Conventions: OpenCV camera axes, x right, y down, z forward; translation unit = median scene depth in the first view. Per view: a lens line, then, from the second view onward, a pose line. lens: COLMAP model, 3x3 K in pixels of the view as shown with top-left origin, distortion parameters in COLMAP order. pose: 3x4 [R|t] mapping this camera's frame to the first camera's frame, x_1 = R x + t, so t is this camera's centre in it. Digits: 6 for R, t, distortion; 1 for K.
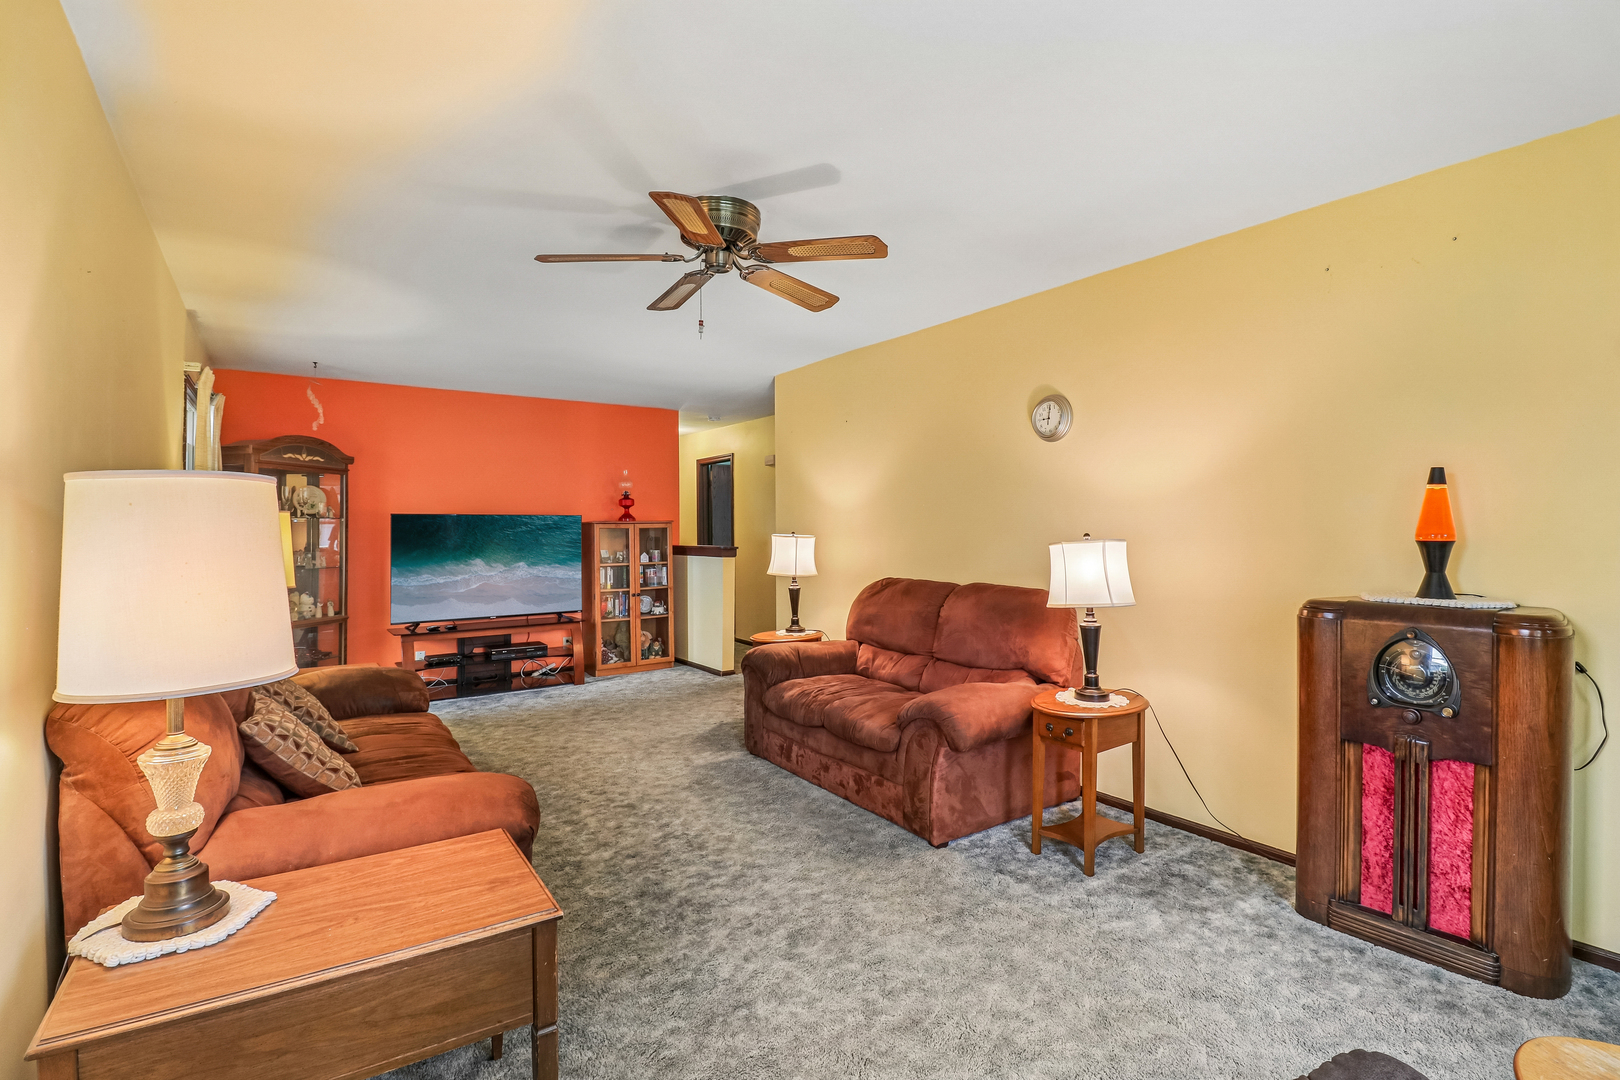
lens RADIAL K [[760.4, 0, 823.5], [0, 760.4, 529.5], [0, 0, 1]] dist [0.000424, 0.000006]
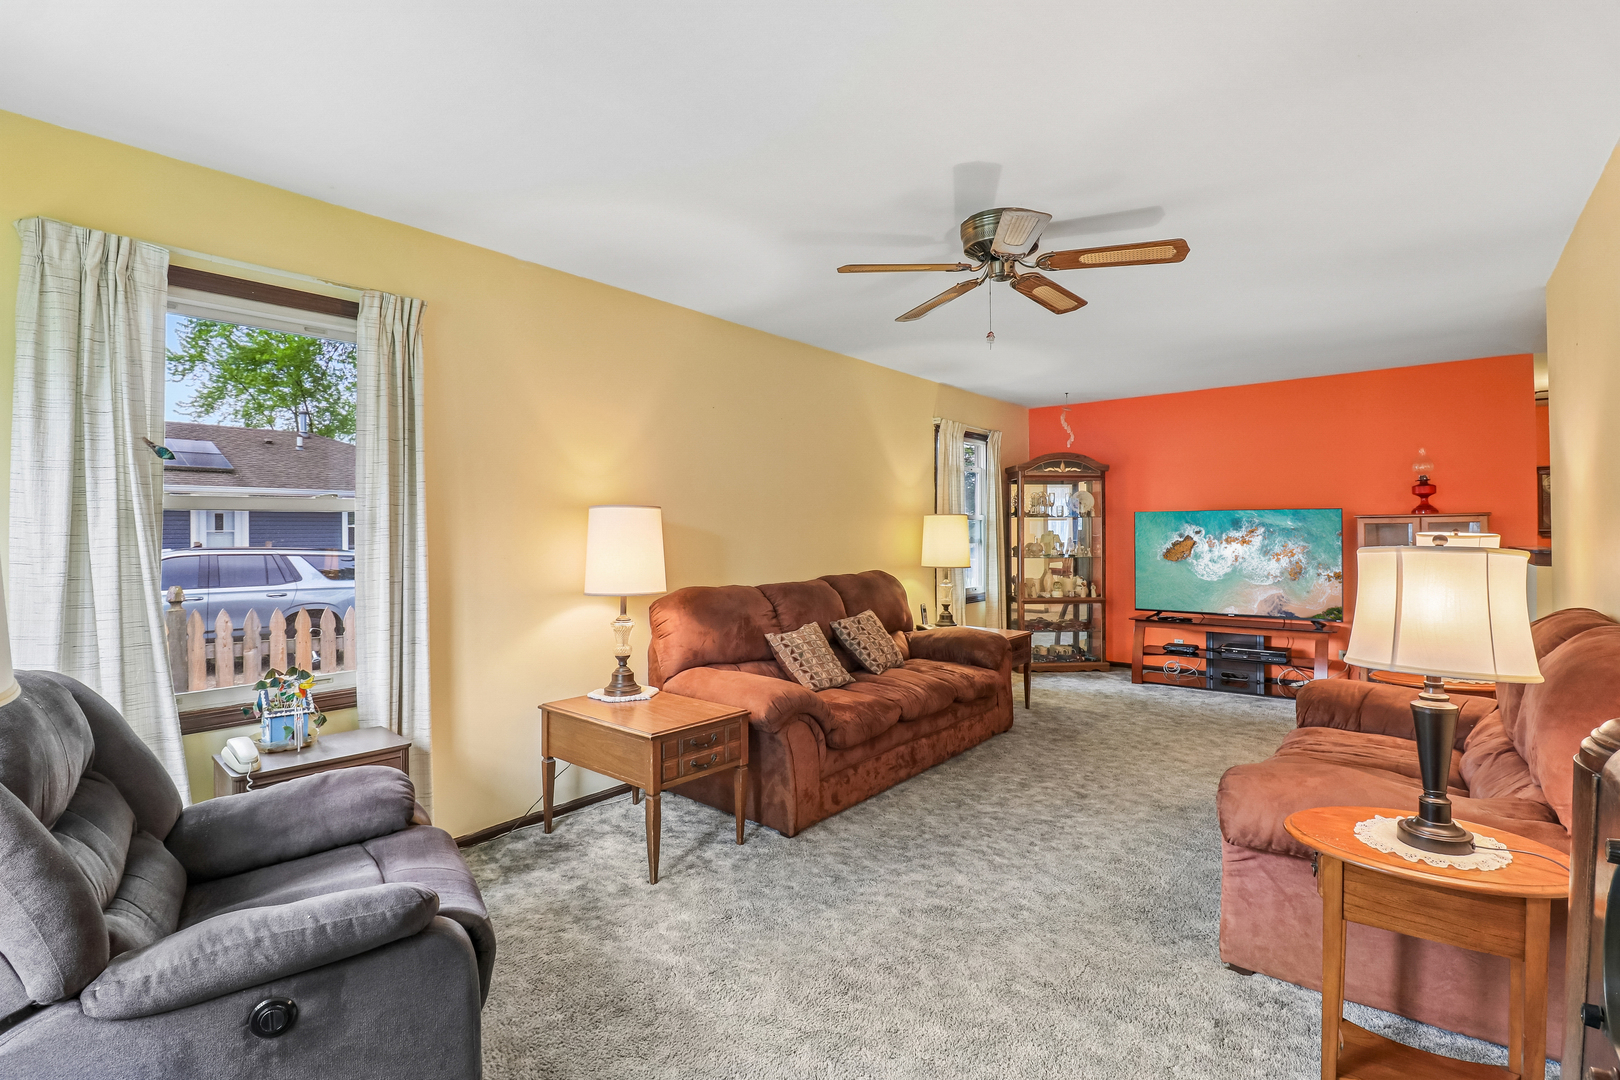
lens RADIAL K [[767.6, 0, 810.0], [0, 767.6, 540.0], [0, 0, 1]] dist [-0.000289, 0.000049]
pose [[0.259452, 0.017016, -0.965606, 0.683859], [0.004785, 0.999810, 0.018904, -0.004574], [0.965744, -0.009525, 0.259321, 0.394729]]
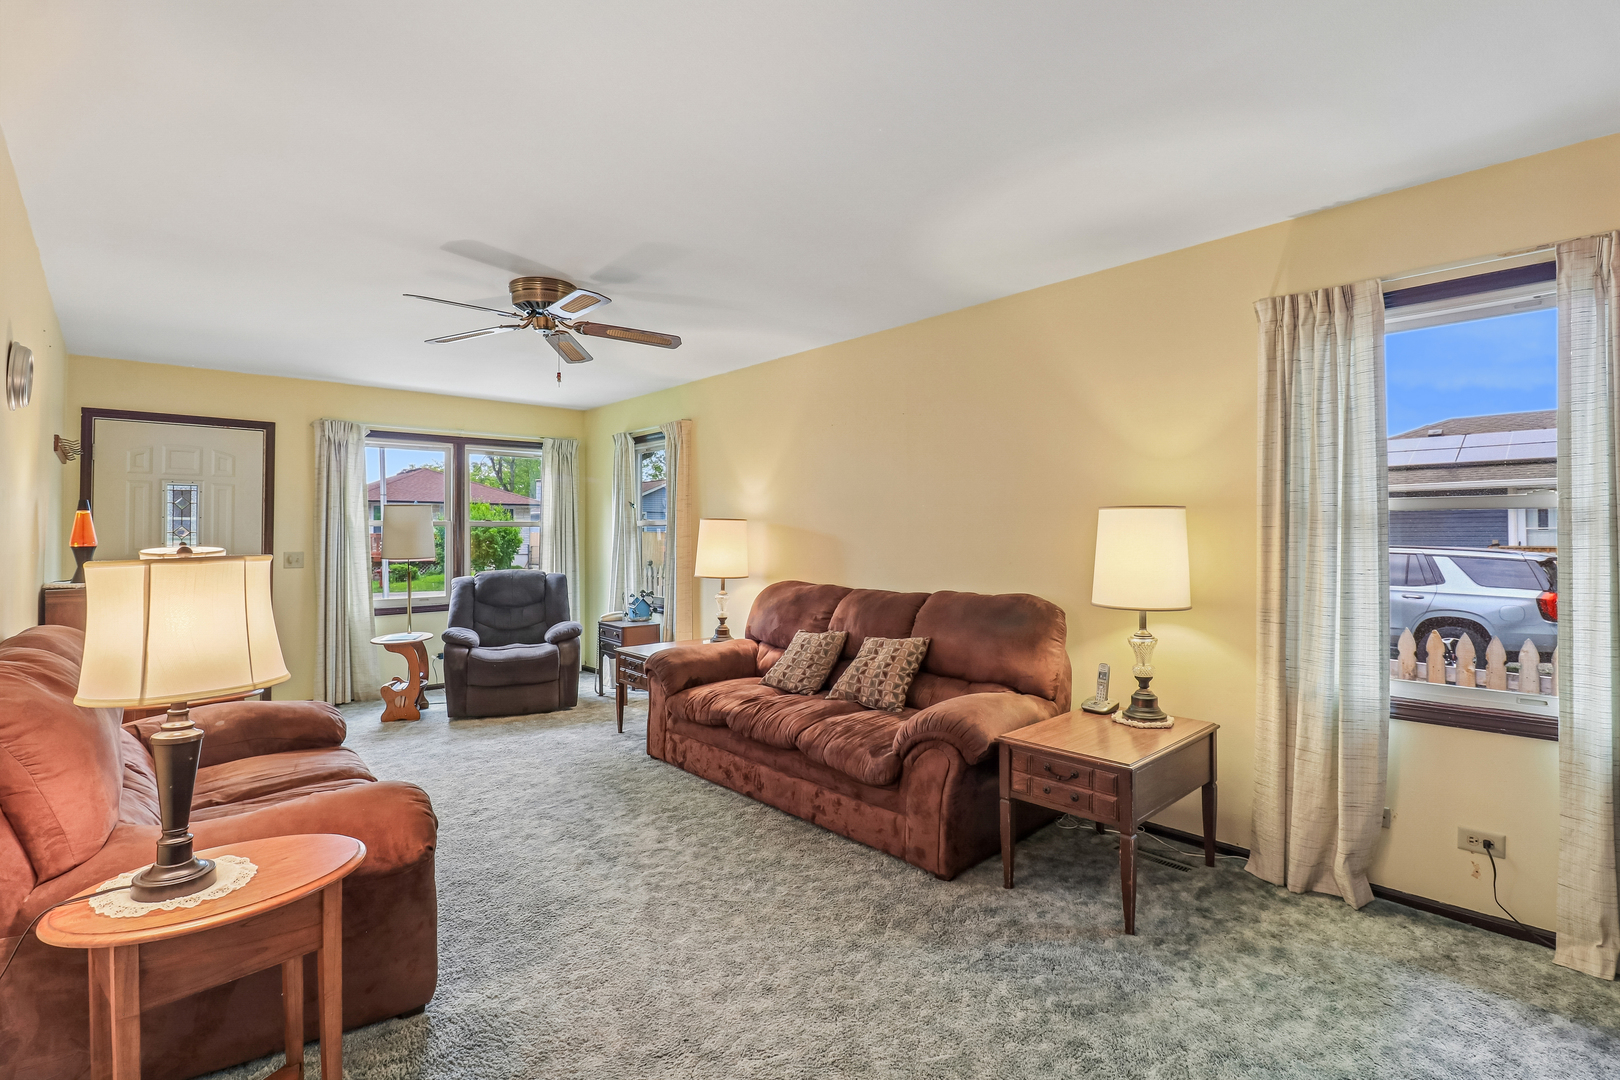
lens RADIAL K [[742.2, 0, 814.1], [0, 742.2, 536.6], [0, 0, 1]] dist [-0.057657, 0.000056]
pose [[-0.992763, 0.008379, -0.119795, -0.370291], [0.007957, 0.999960, 0.004007, 0.001631], [0.119824, 0.003025, -0.992791, 1.906607]]
